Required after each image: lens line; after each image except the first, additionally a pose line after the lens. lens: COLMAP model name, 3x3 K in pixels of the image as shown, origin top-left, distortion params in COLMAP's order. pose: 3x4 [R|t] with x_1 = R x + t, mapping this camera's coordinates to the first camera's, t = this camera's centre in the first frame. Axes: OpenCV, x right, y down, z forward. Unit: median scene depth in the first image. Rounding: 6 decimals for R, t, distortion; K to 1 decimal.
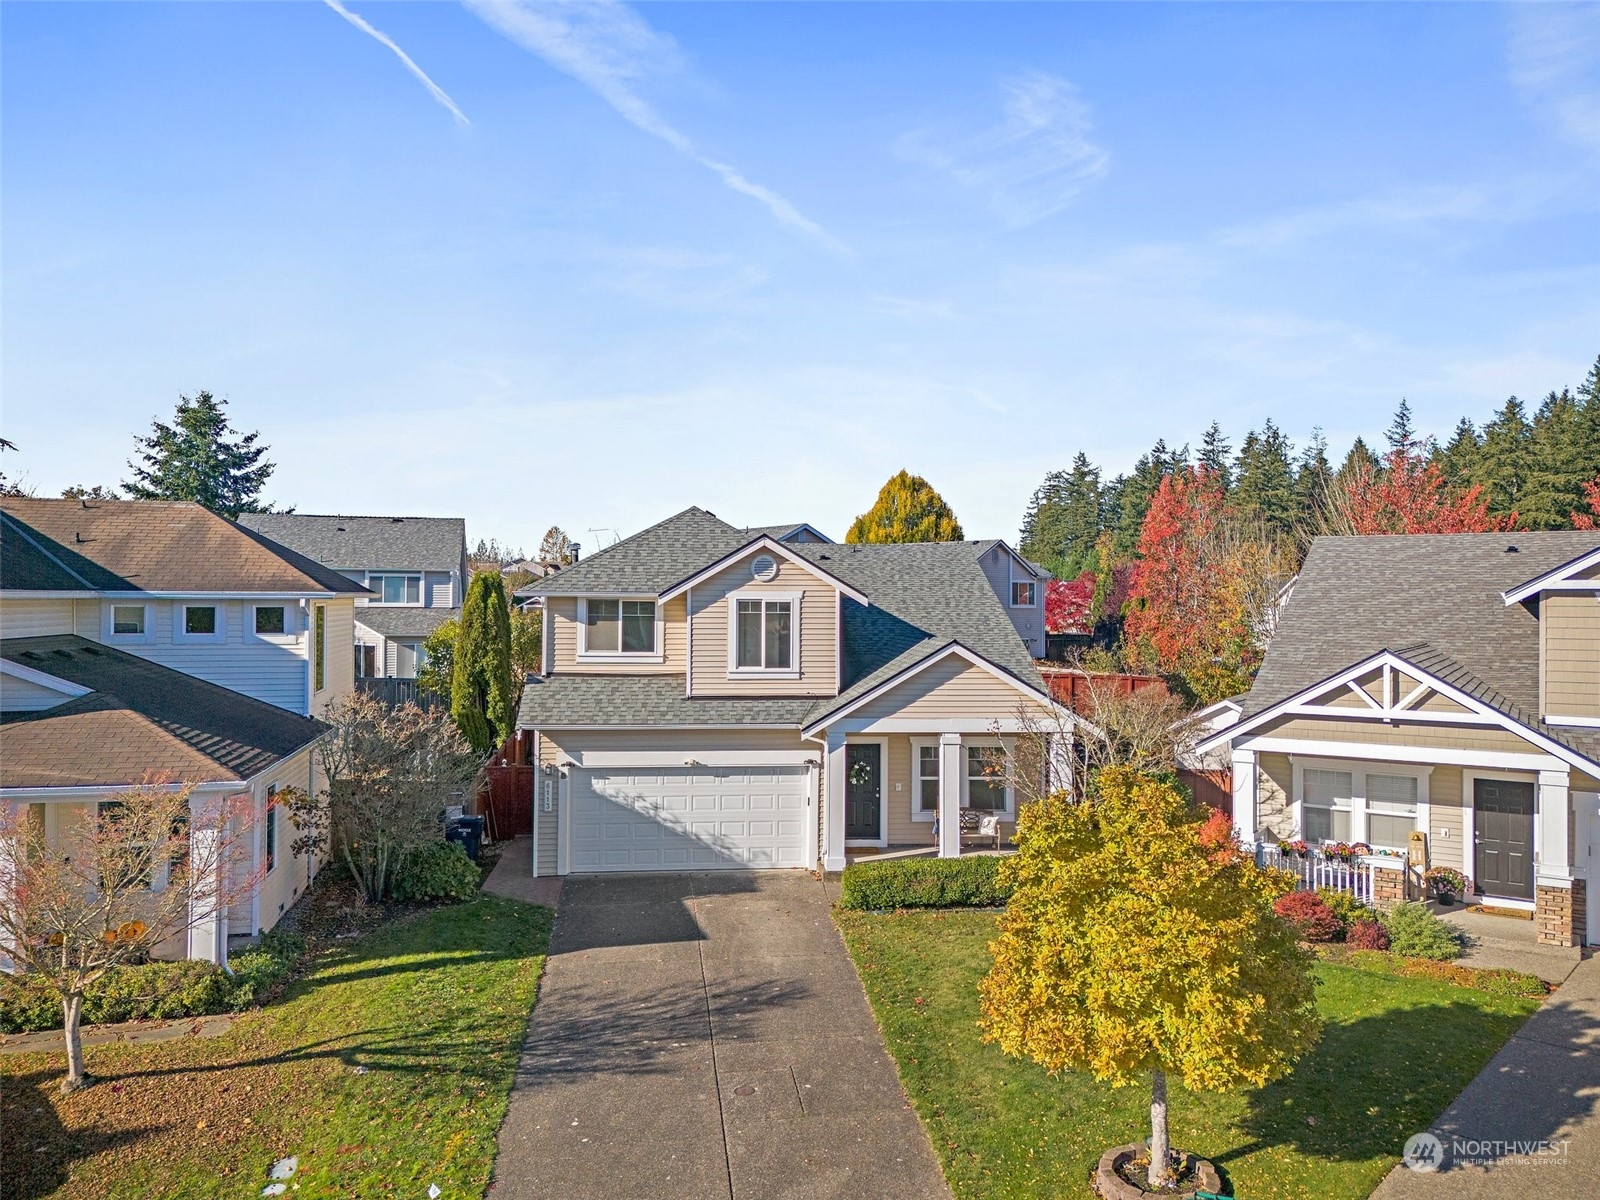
lens RADIAL K [[1158.2, 0, 800.0], [0, 1158.2, 600.0], [0, 0, 1]] dist [0.064193, -0.056743]
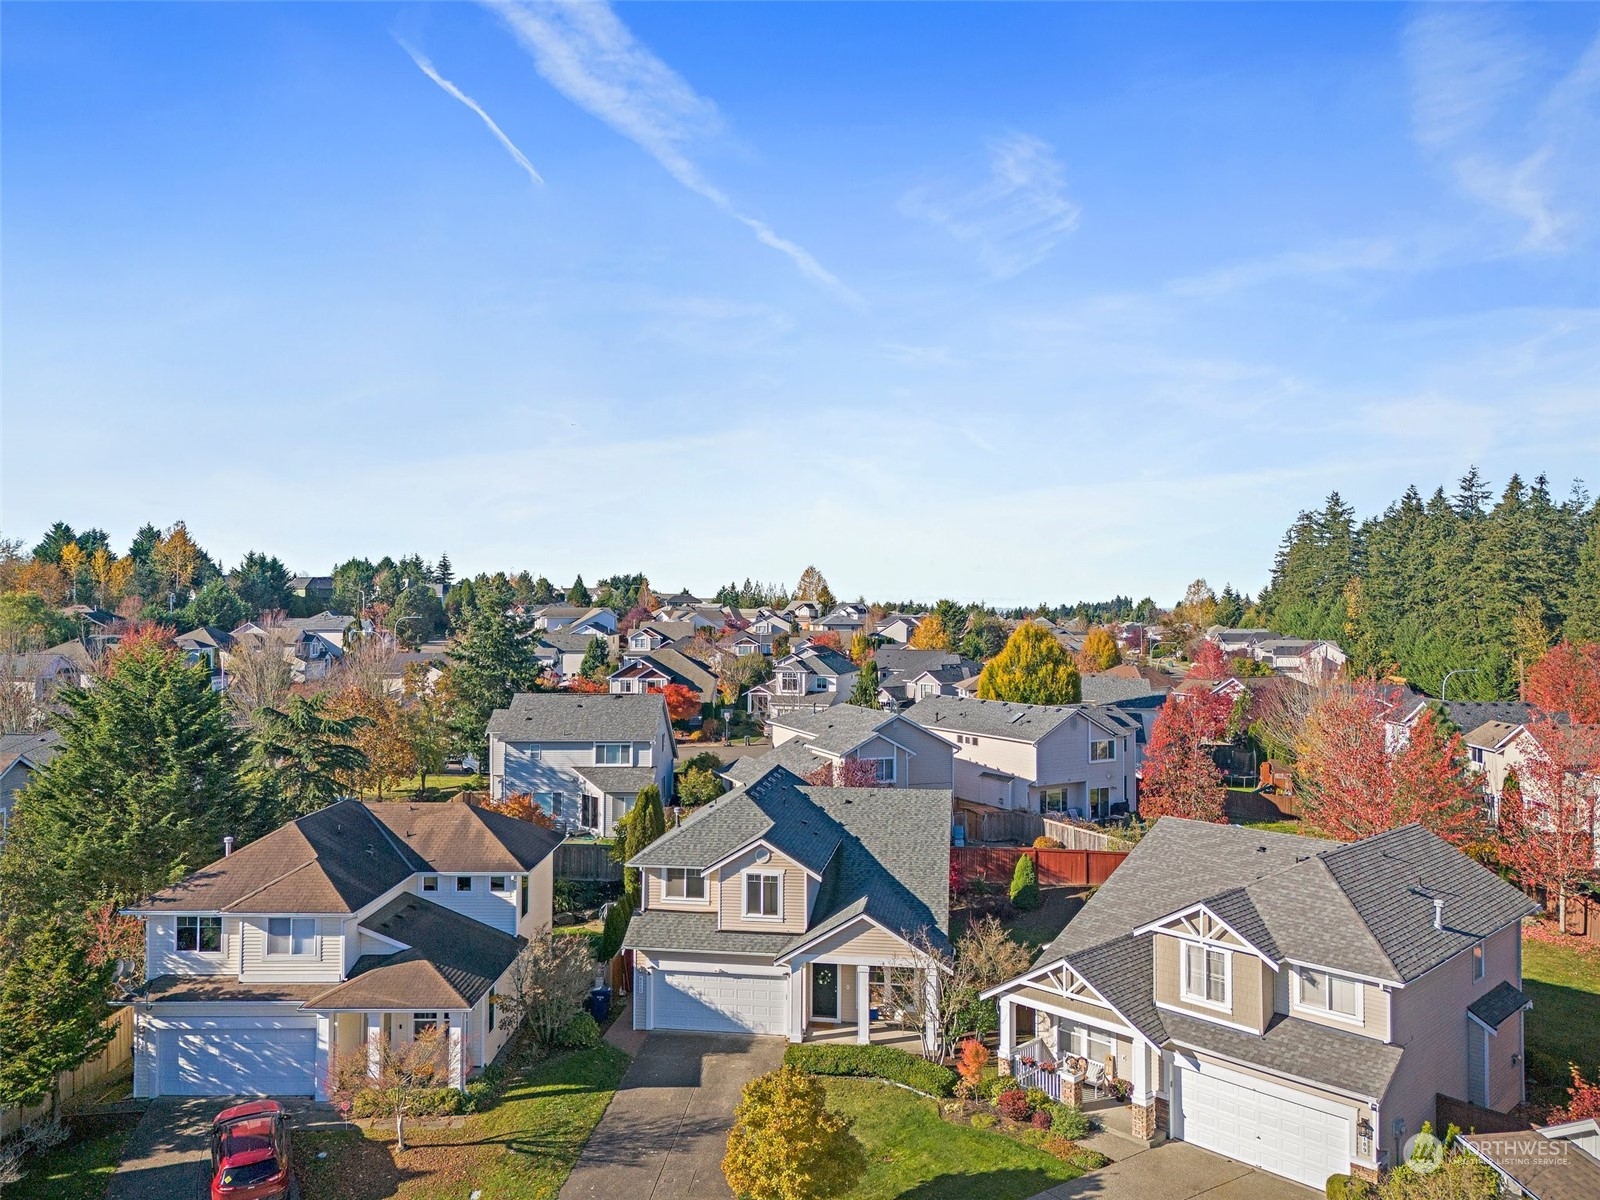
lens RADIAL K [[1158.2, 0, 800.0], [0, 1158.2, 600.0], [0, 0, 1]] dist [0.064193, -0.056743]
pose [[0.972210, -0.005645, -0.234042, 0.471940], [0.004584, 0.999977, -0.005079, -0.438077], [0.234065, 0.003865, 0.972213, -0.727356]]
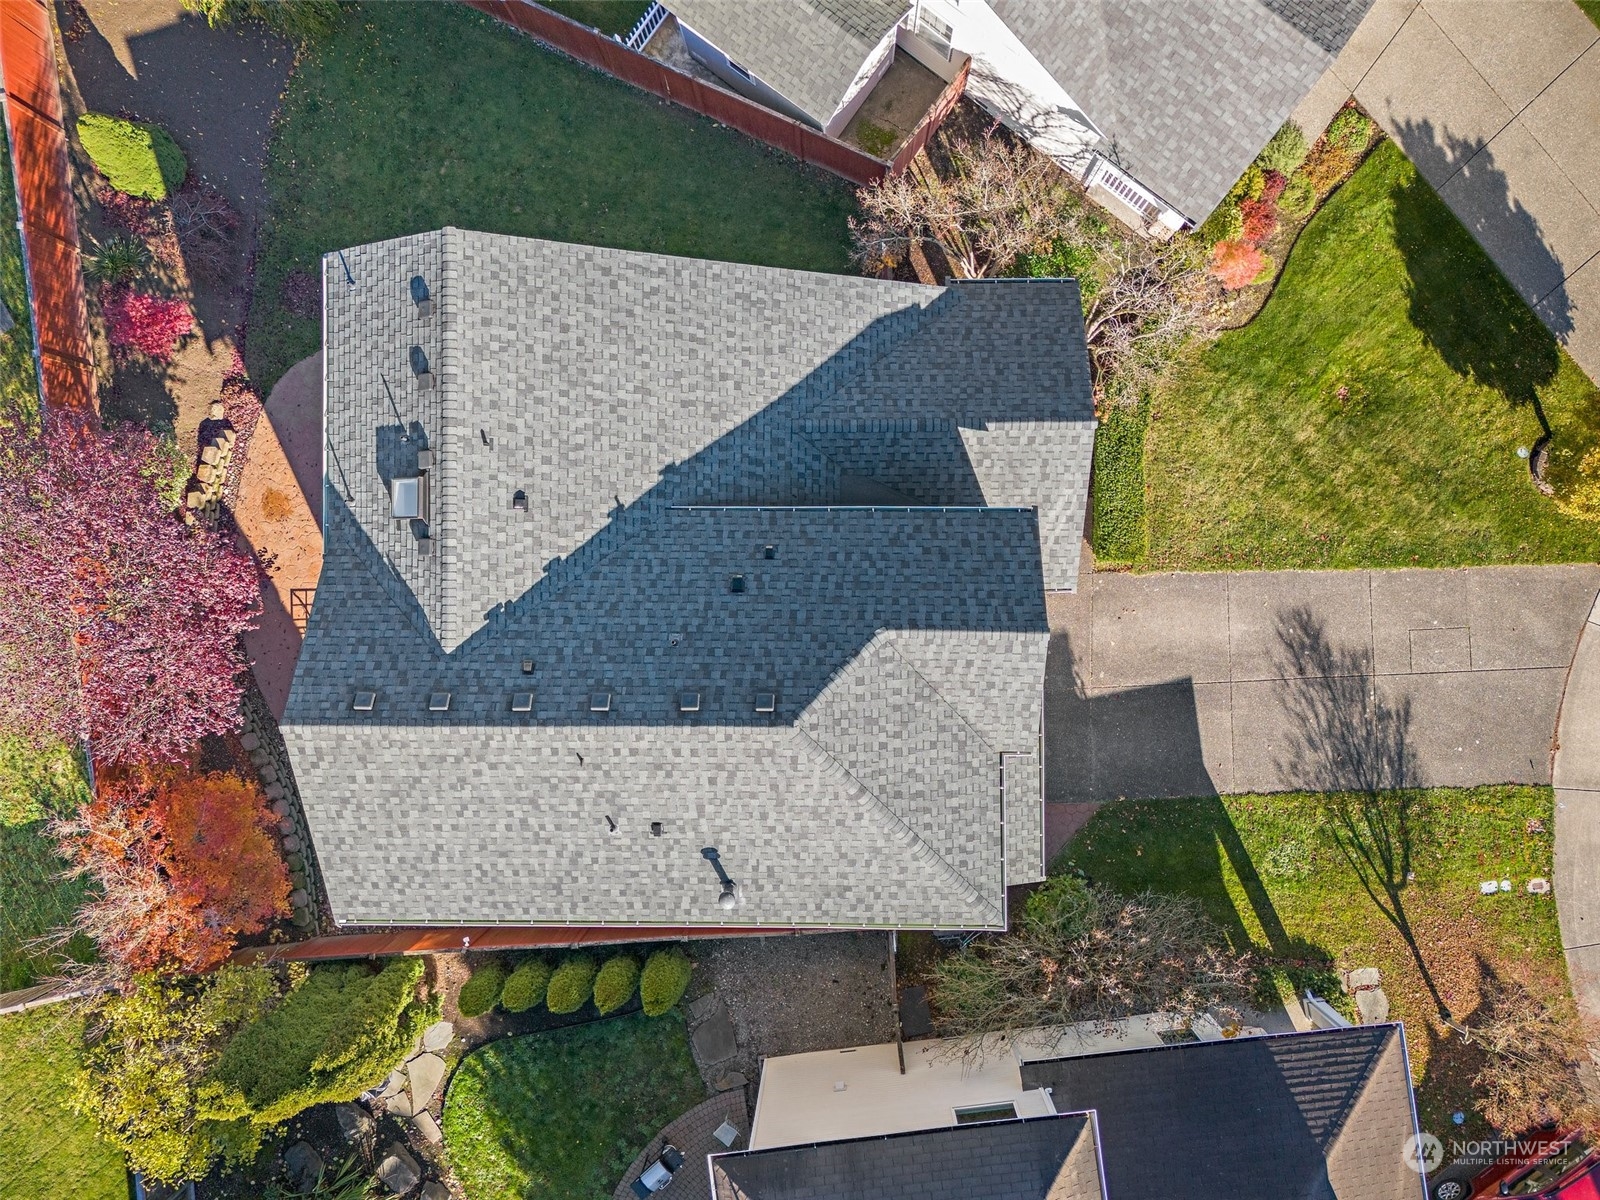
lens RADIAL K [[1158.2, 0, 800.0], [0, 1158.2, 600.0], [0, 0, 1]] dist [0.064193, -0.056743]
pose [[0.085082, -0.996335, -0.008787, -0.017047], [0.045532, -0.004921, 0.998951, -0.924661], [-0.995333, -0.085392, 0.044947, 1.237868]]
